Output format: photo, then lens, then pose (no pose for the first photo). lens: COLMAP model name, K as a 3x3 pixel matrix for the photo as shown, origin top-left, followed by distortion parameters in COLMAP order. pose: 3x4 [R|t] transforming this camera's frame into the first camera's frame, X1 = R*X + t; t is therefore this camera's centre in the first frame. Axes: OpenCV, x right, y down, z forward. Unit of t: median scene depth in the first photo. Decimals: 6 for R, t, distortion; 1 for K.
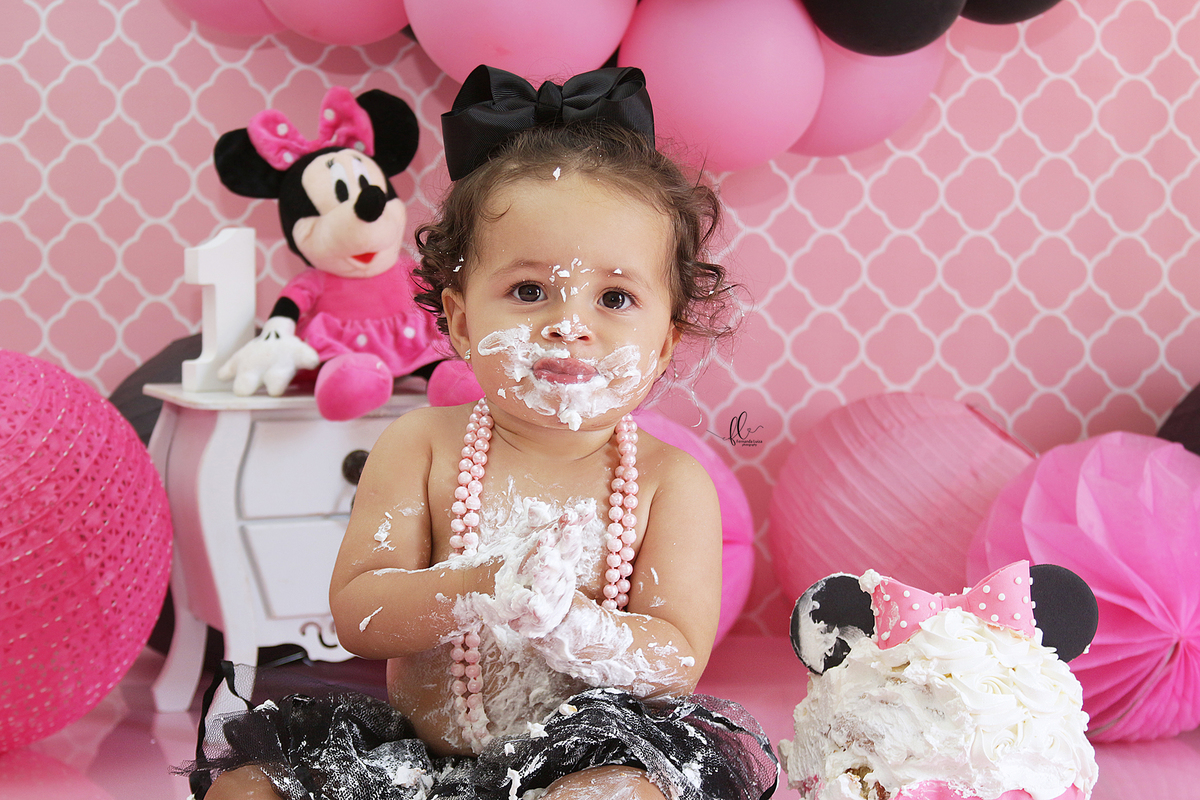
lens RADIAL K [[2642.9, 0, 594.0], [0, 2642.9, 411.9], [0, 0, 1]] dist [0.046021, 0.000000]
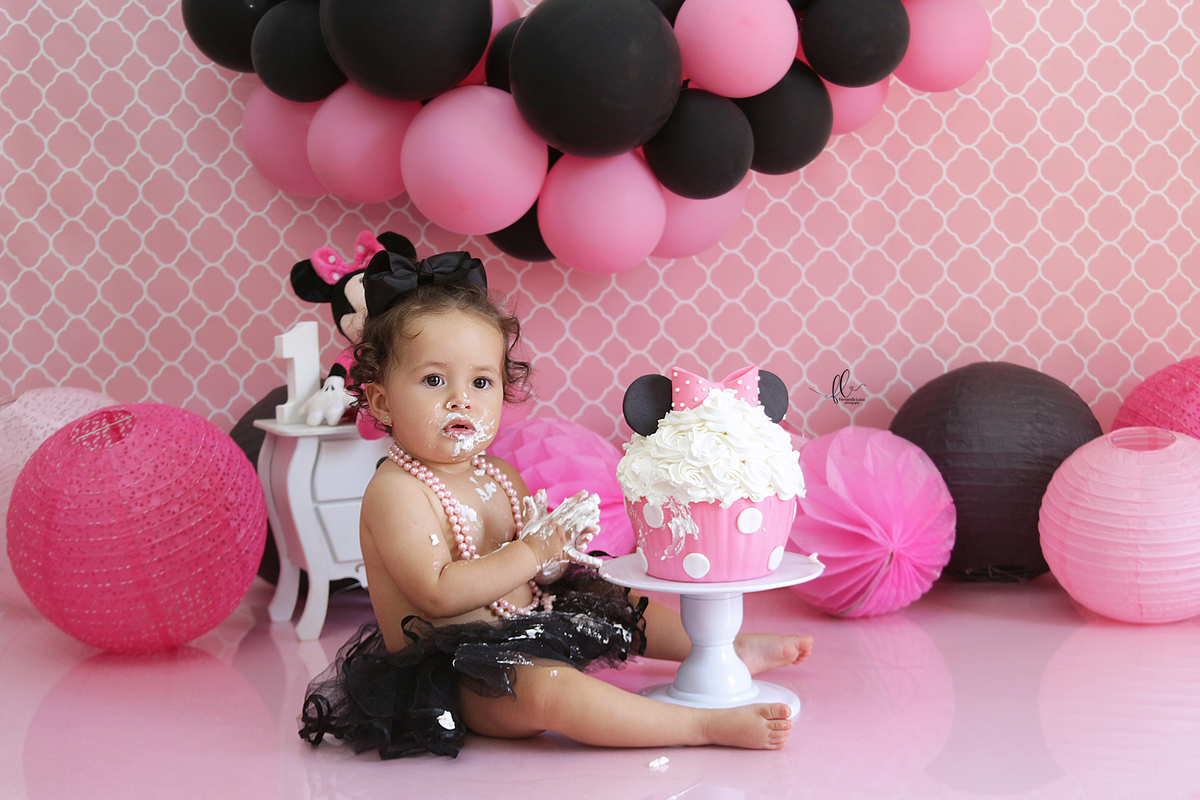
lens RADIAL K [[1974.6, 0, 631.6], [0, 1974.6, 401.7], [0, 0, 1]] dist [-0.021300, 0.000000]
pose [[0.999141, -0.041401, 0.001975, 0.051713], [0.041388, 0.999123, 0.006277, -0.017800], [-0.002233, -0.006190, 0.999978, -0.182759]]
